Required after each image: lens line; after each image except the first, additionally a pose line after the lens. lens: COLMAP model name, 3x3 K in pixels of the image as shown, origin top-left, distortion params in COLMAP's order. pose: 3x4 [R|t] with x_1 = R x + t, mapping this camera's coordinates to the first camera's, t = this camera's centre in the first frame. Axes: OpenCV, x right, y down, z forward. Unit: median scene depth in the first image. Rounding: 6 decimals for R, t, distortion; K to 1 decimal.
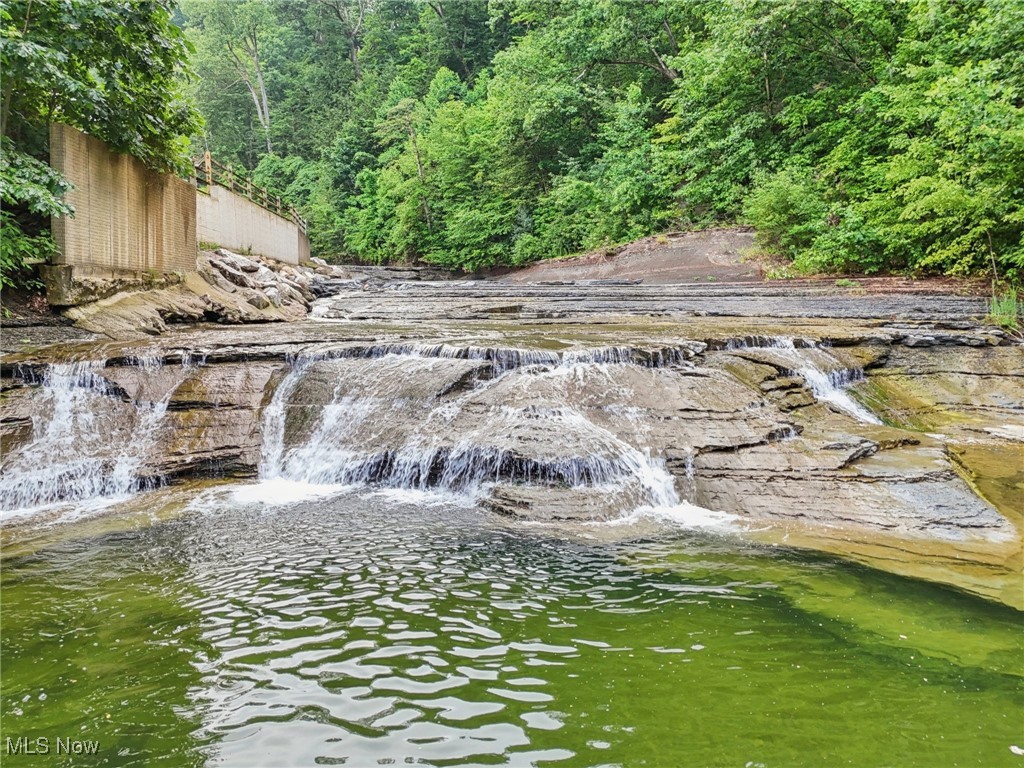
lens RADIAL K [[808.8, 0, 512.0], [0, 808.8, 384.0], [0, 0, 1]] dist [0.099460, -0.000565]
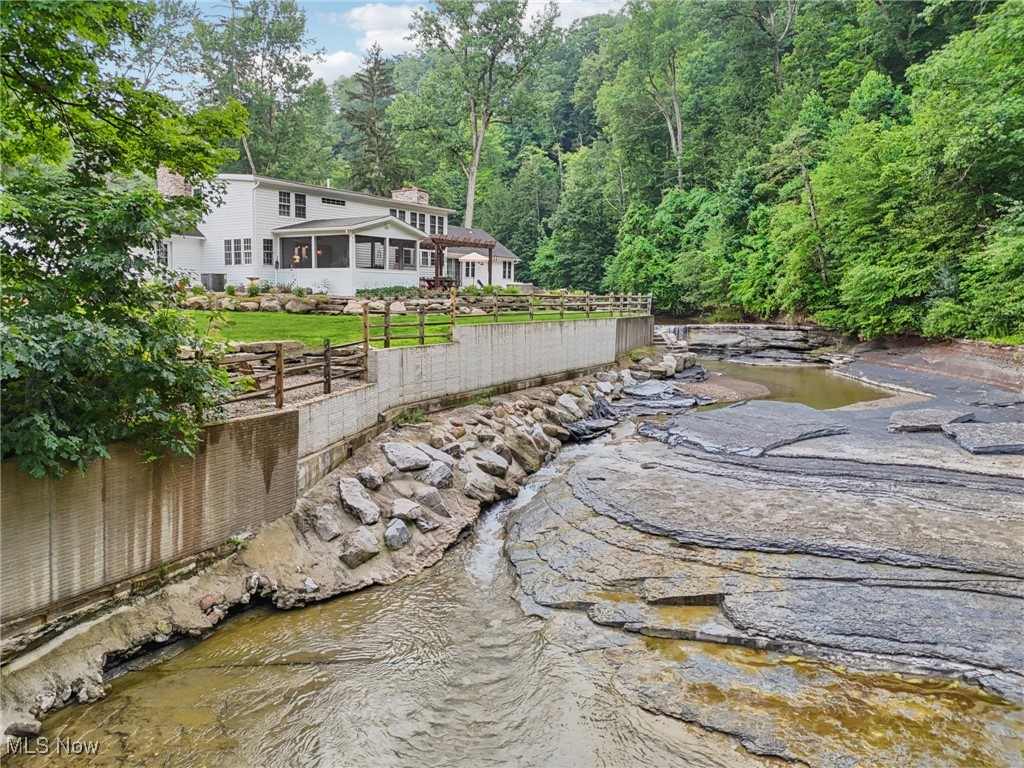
lens RADIAL K [[808.8, 0, 512.0], [0, 808.8, 384.0], [0, 0, 1]] dist [0.099460, -0.000565]
pose [[0.850604, 0.054760, -0.522947, 0.069950], [-0.048353, 0.998494, 0.025909, -0.094187], [0.523578, 0.003248, 0.851971, 0.133015]]
